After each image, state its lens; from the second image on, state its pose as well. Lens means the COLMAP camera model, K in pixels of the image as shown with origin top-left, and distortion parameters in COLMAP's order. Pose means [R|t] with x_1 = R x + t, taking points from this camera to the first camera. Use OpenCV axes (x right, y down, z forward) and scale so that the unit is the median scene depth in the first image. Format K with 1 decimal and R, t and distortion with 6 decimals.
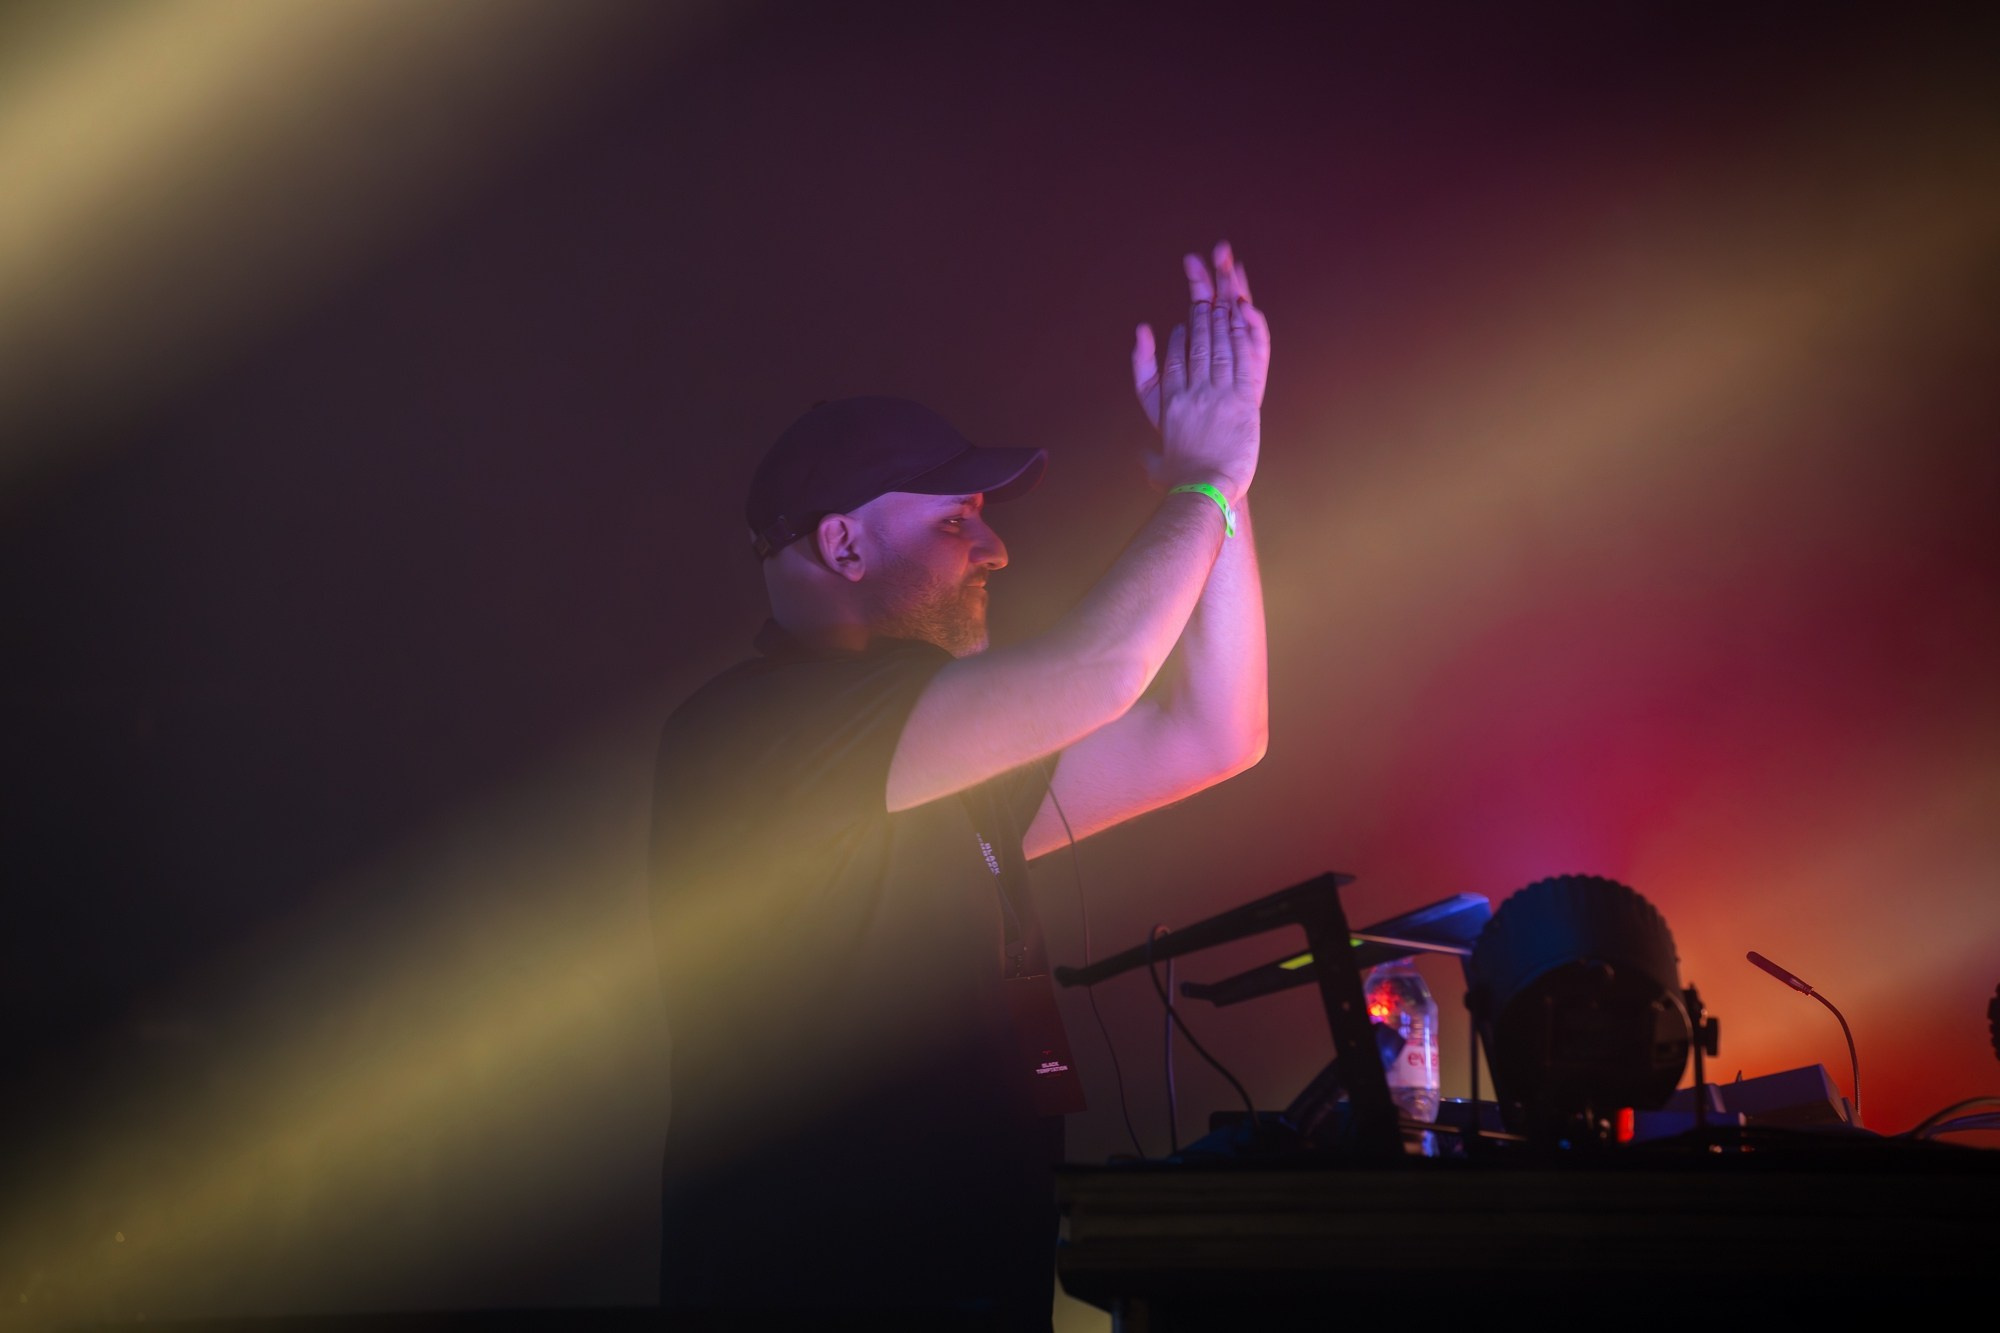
lens RADIAL K [[9919.5, 0, 1004.3], [0, 9919.5, 663.8], [0, 0, 1]] dist [4.207883, 0.000000]
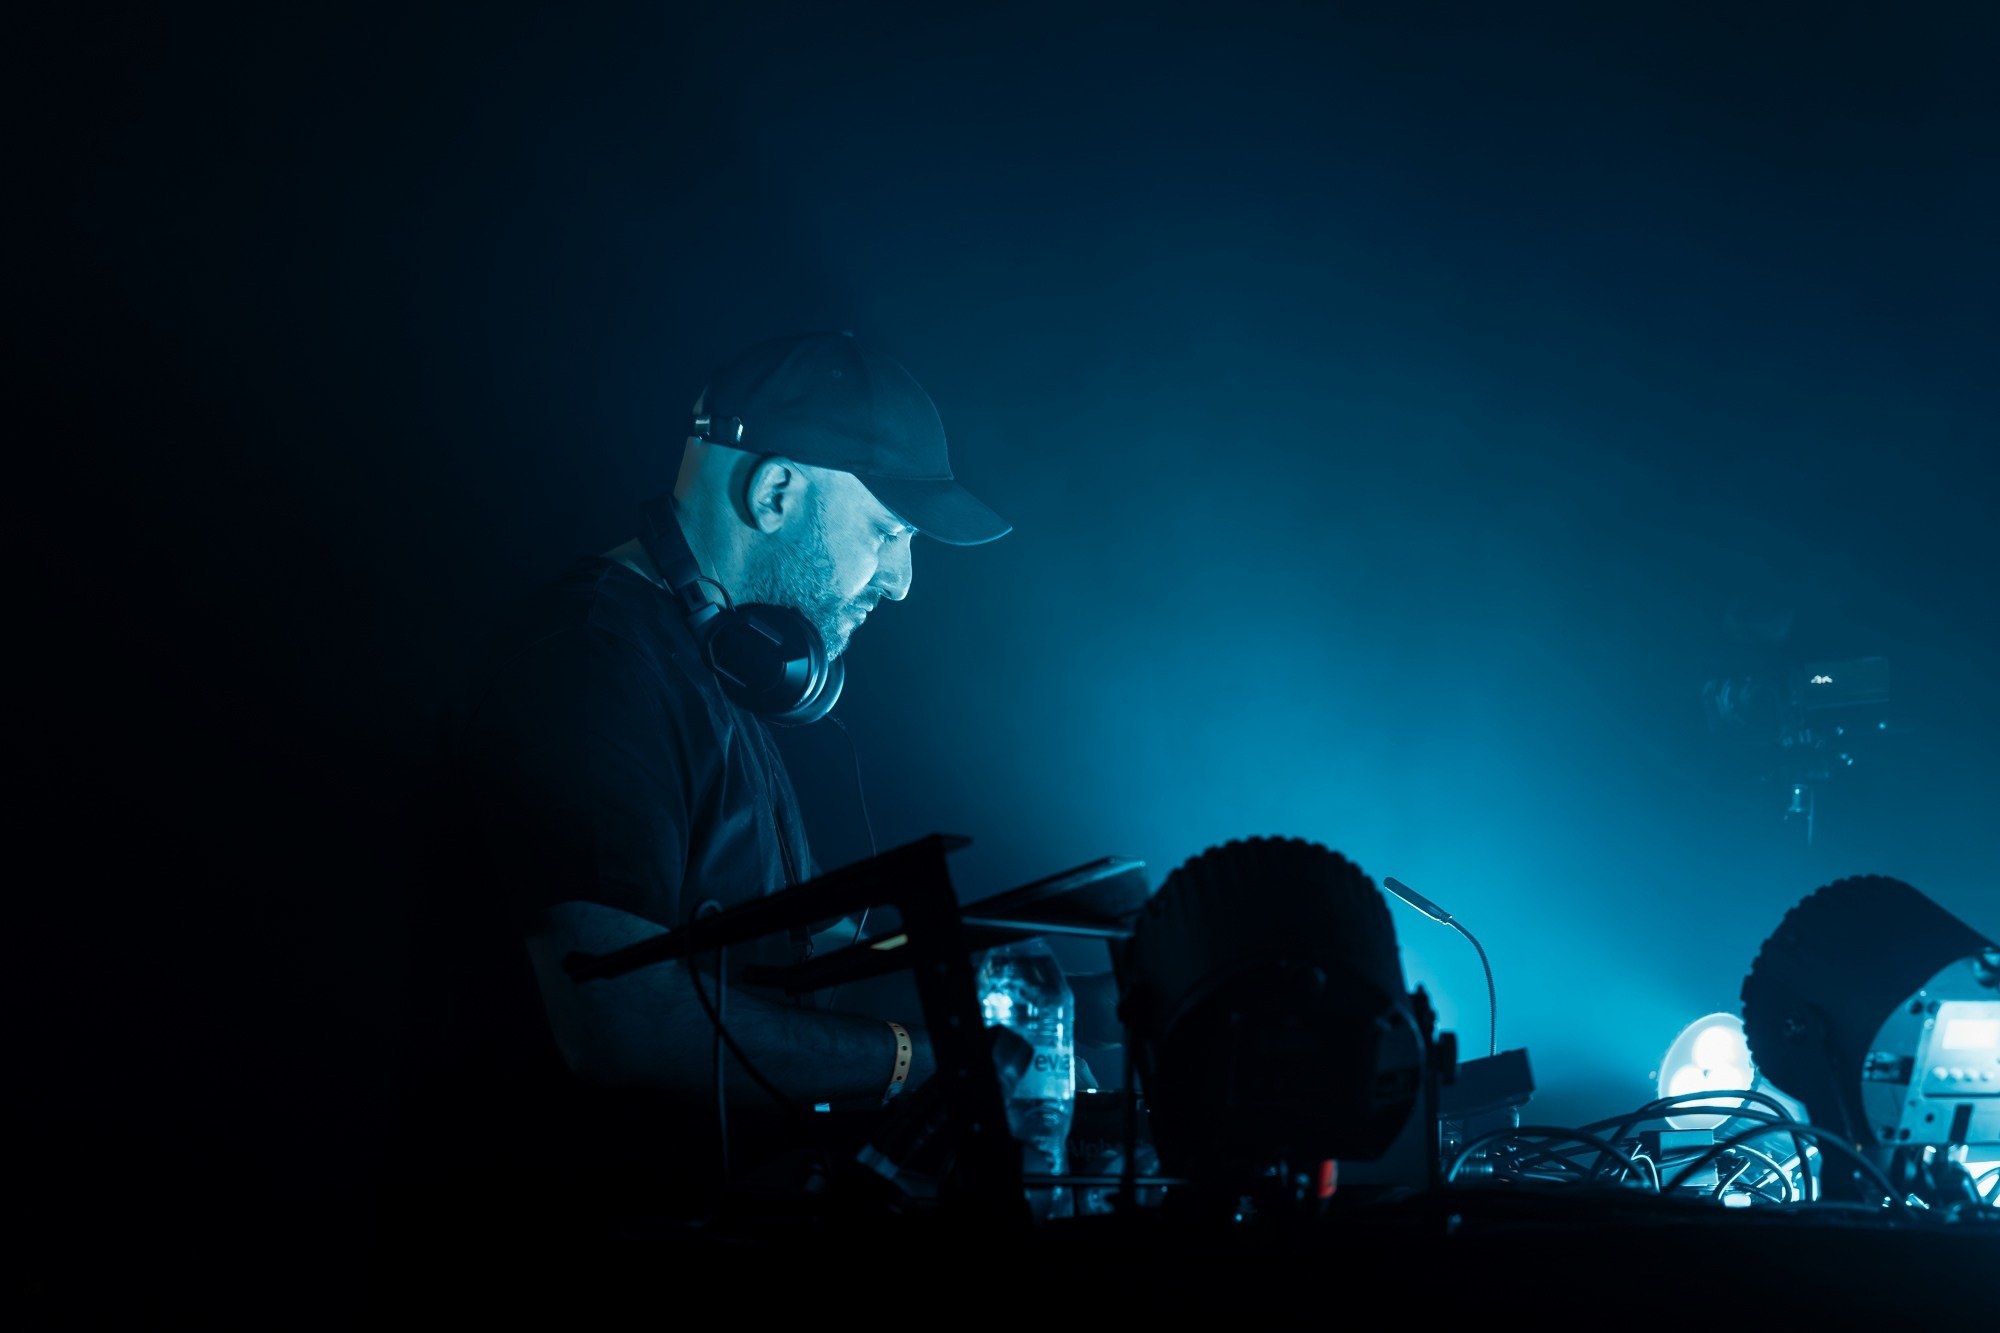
lens RADIAL K [[4468.6, 0, 997.1], [0, 4468.6, 665.4], [0, 0, 1]] dist [-0.031885, 0.000000]
pose [[0.999272, 0.008983, 0.037089, 0.024991], [-0.009359, 0.999906, 0.009986, 0.005522], [-0.036996, -0.010326, 0.999262, 0.677792]]
